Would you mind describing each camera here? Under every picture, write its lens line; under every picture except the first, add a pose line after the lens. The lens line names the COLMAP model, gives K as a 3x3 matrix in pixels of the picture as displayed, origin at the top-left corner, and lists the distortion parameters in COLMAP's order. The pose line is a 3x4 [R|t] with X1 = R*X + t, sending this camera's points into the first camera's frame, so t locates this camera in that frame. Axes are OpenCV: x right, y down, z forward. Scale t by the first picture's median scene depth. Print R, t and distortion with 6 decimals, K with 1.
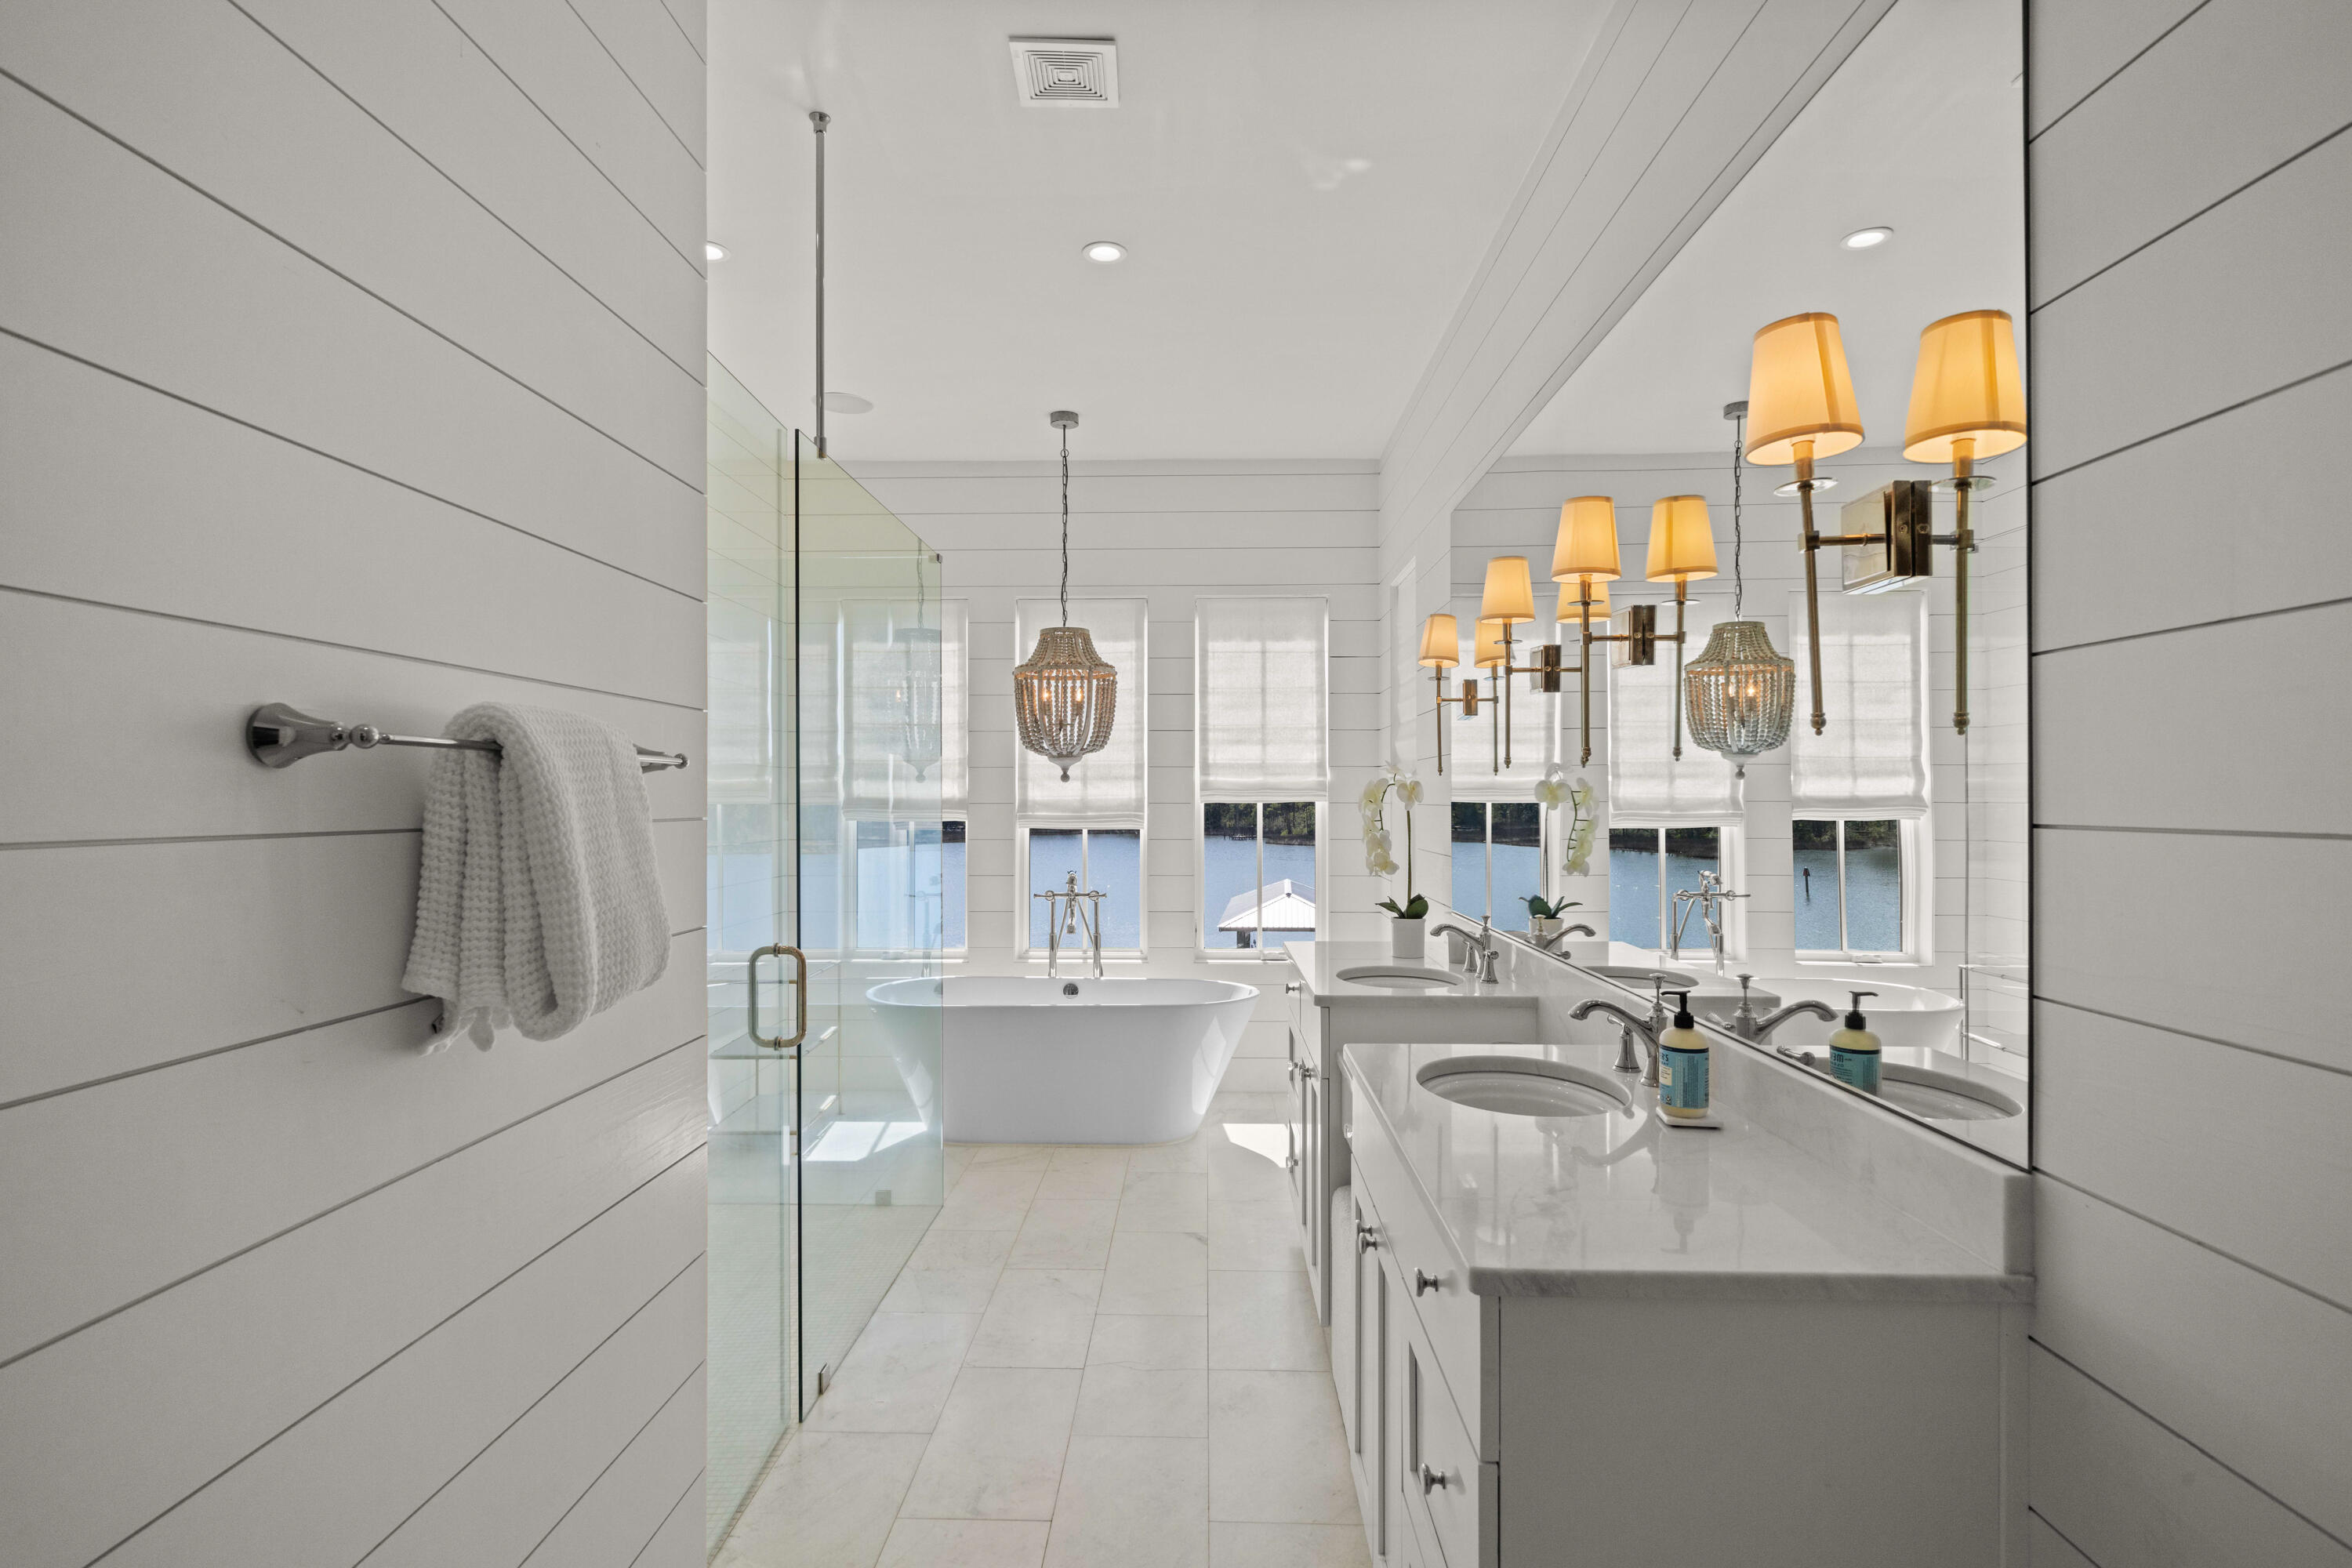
lens RADIAL K [[1163.1, 0, 1171.6], [0, 1163.1, 782.7], [0, 0, 1]] dist [-0.001977, -0.000018]
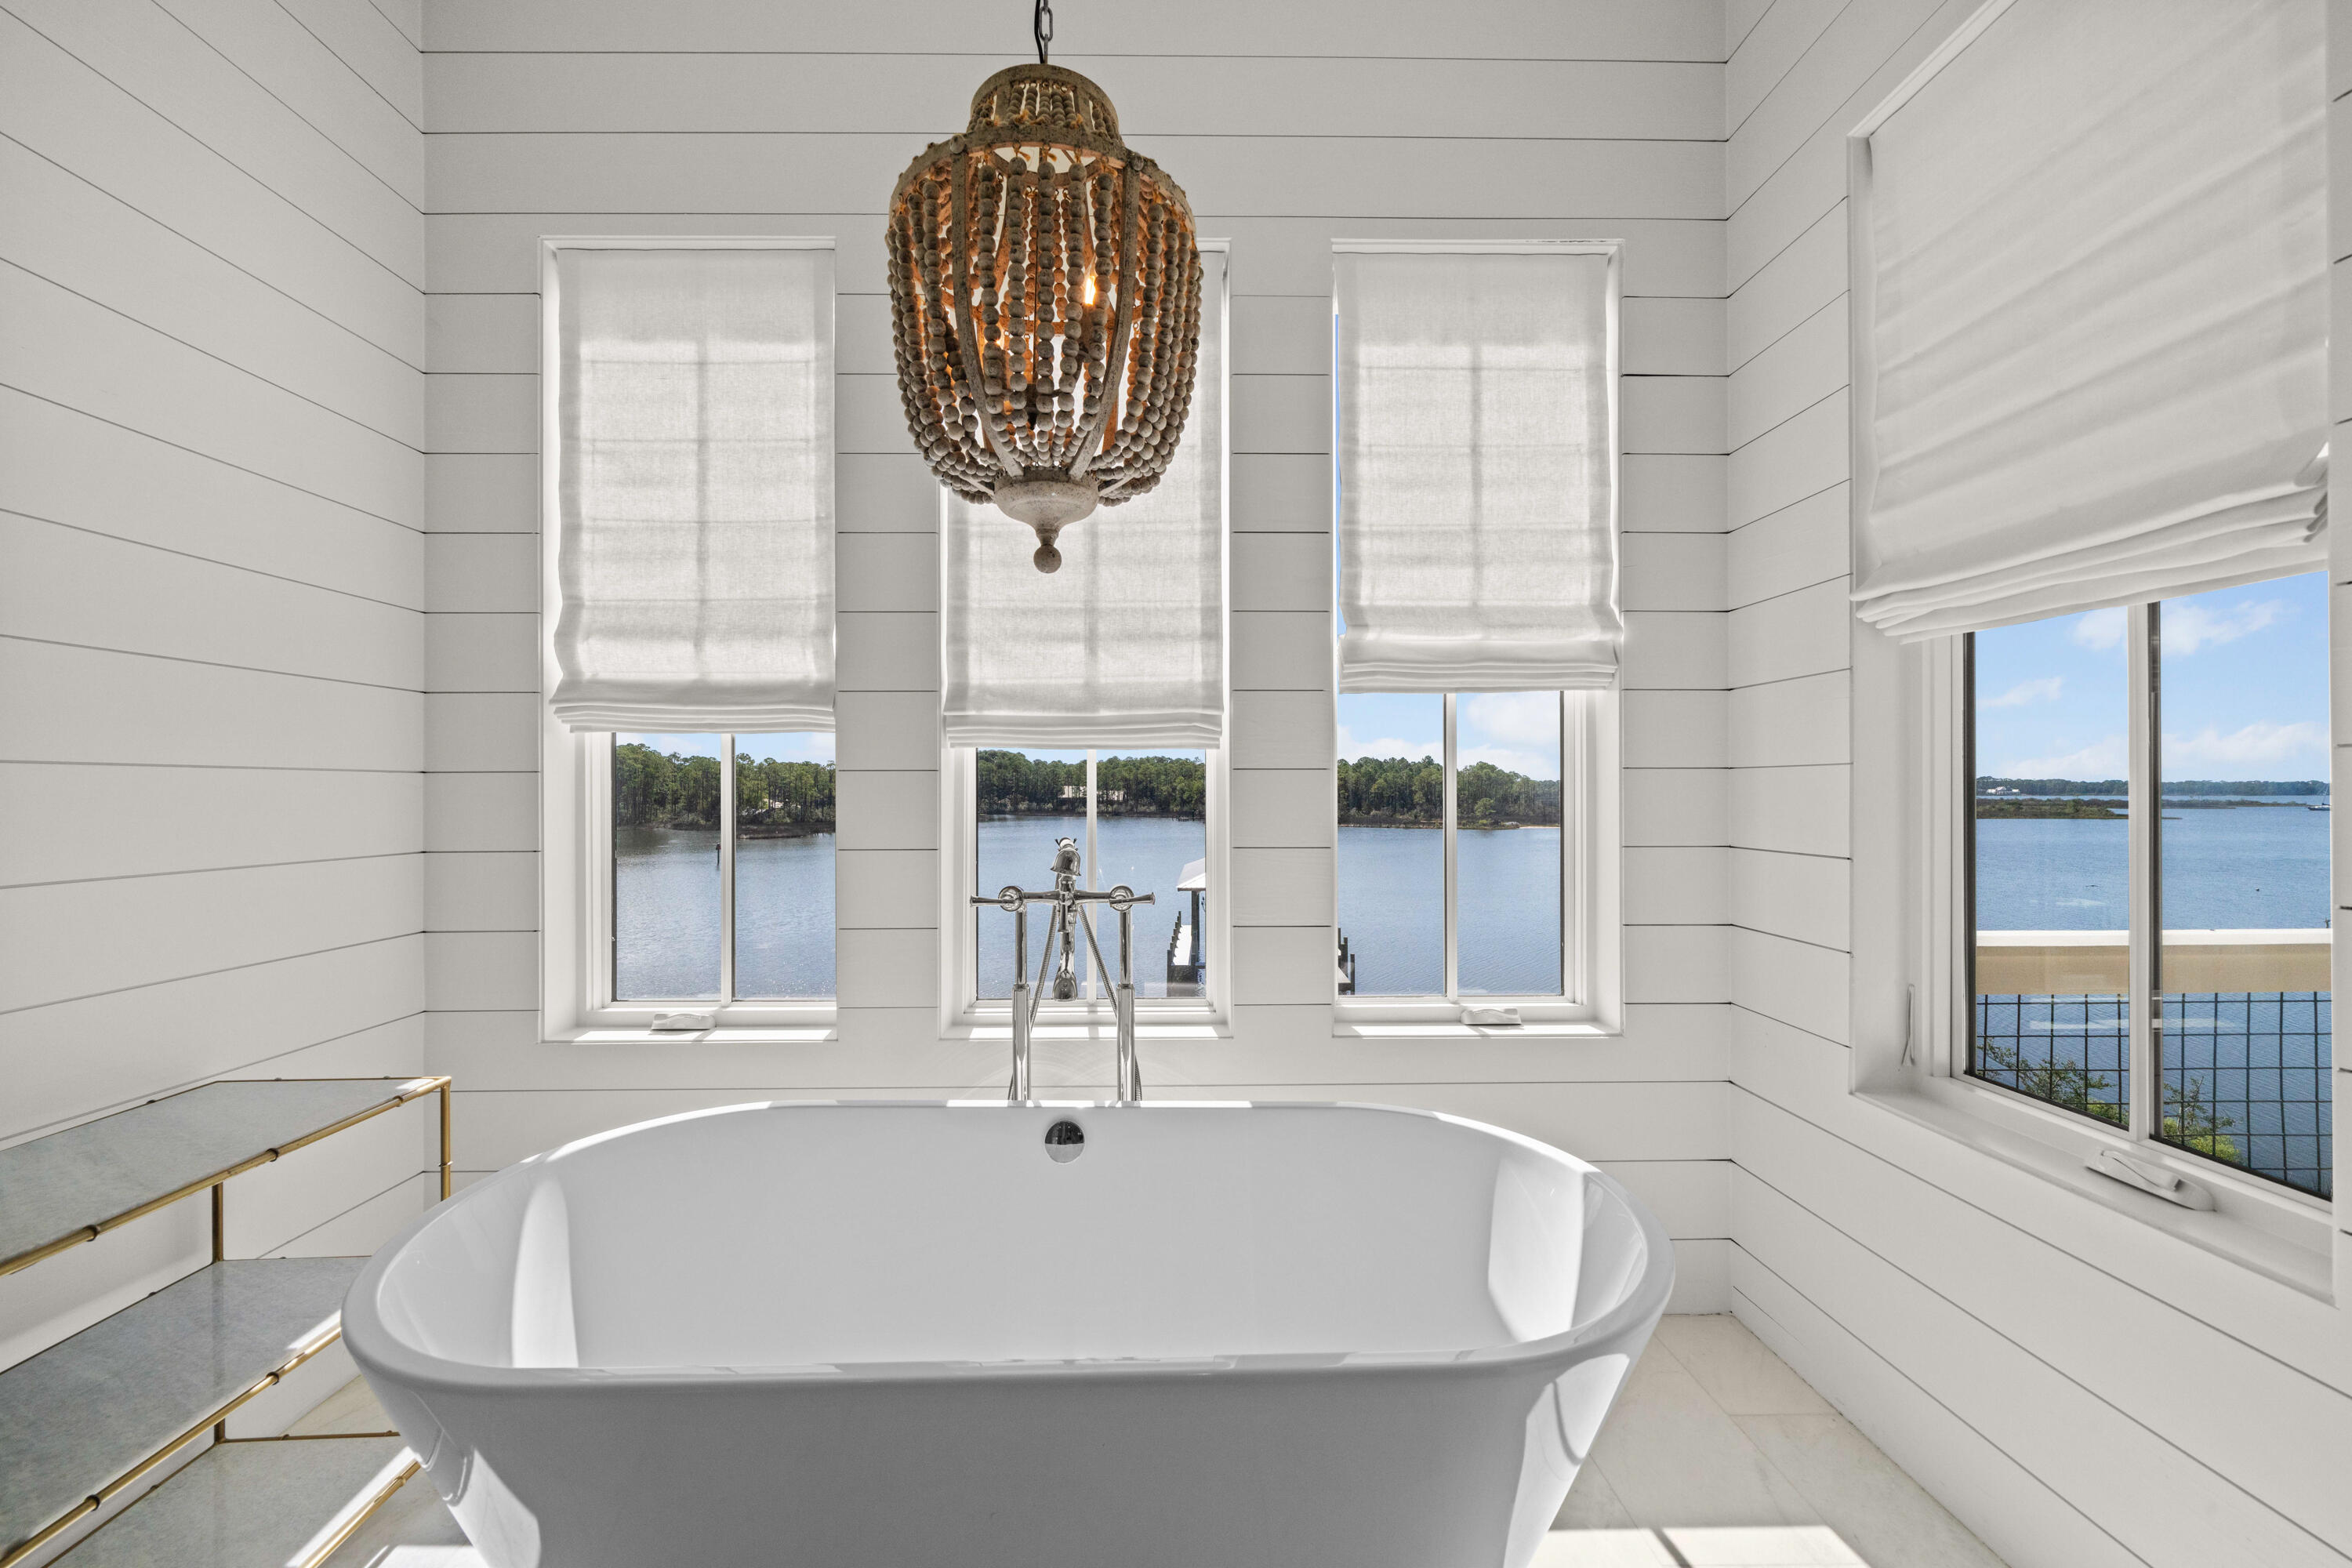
lens RADIAL K [[874.7, 0, 1182.5], [0, 874.7, 793.3], [0, 0, 1]] dist [-0.001087, -0.000072]
pose [[0.998479, -0.001932, 0.055098, -0.058507], [0.000941, 0.999837, 0.018004, 0.051962], [-0.055124, -0.017925, 0.998319, 0.654703]]
